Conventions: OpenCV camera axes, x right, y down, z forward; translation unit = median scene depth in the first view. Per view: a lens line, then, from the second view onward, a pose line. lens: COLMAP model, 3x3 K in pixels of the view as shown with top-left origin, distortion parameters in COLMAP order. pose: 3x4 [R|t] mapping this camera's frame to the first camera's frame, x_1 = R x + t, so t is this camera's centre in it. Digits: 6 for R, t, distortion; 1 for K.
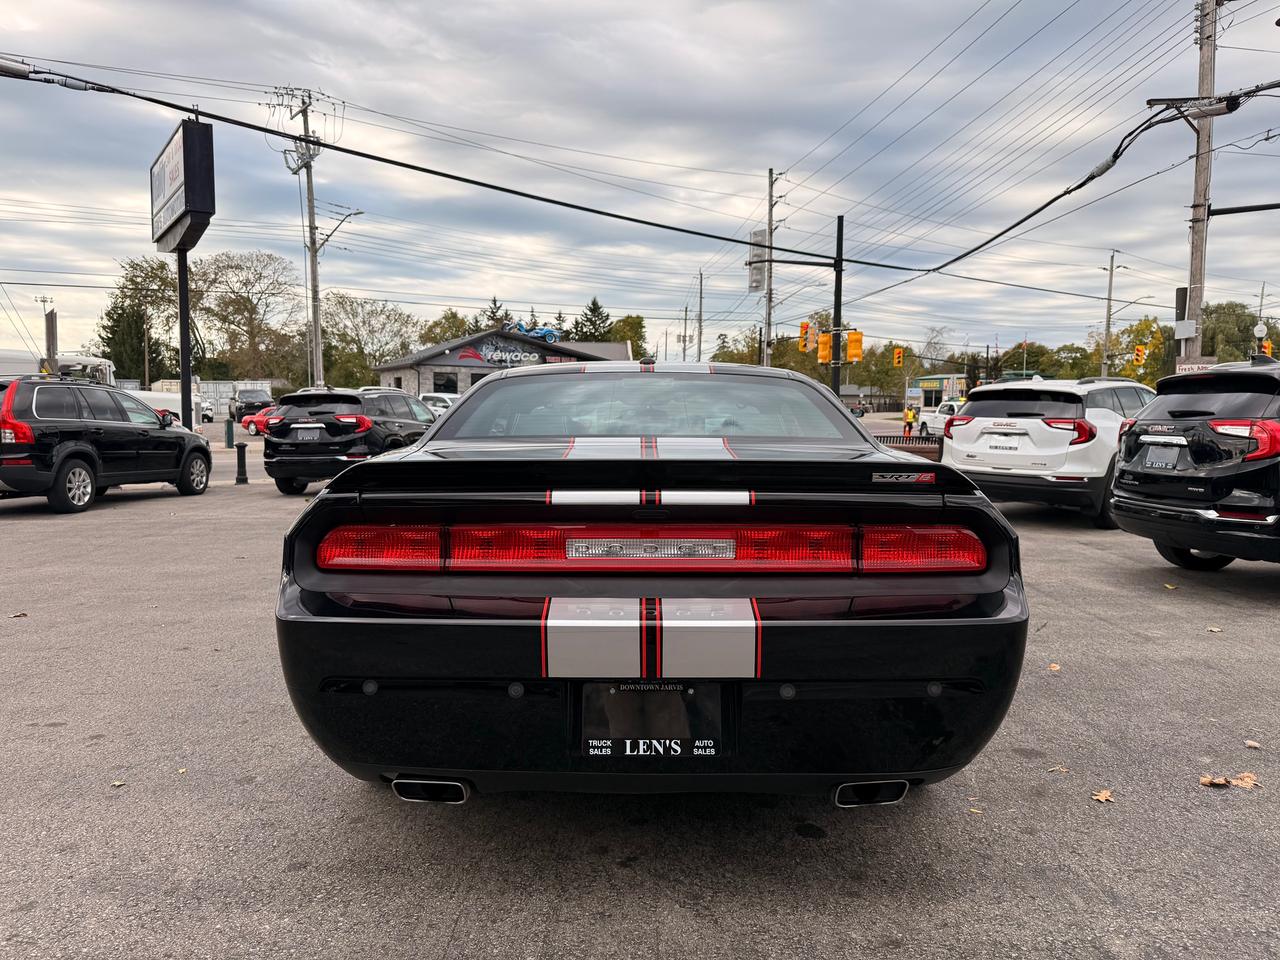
lens RADIAL K [[899.9, 0, 637.7], [0, 899.9, 491.9], [0, 0, 1]] dist [0.026977, -0.031169]
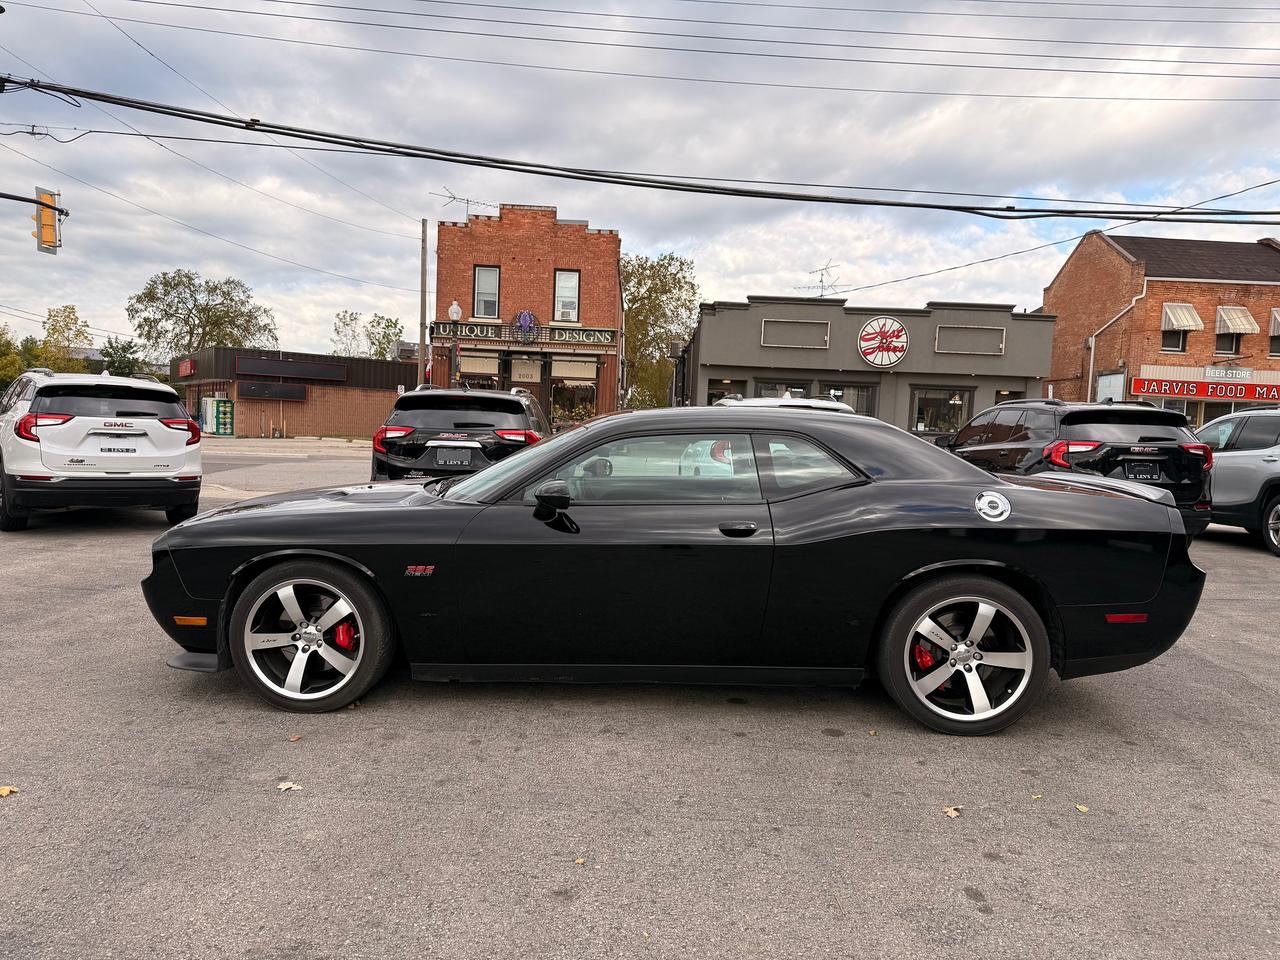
lens RADIAL K [[899.9, 0, 637.7], [0, 899.9, 491.9], [0, 0, 1]] dist [0.026977, -0.031169]
pose [[0.044876, -0.086099, 0.995275, -0.418324], [0.054964, 0.994983, 0.083595, -0.046820], [-0.997479, 0.050953, 0.049383, 0.372377]]
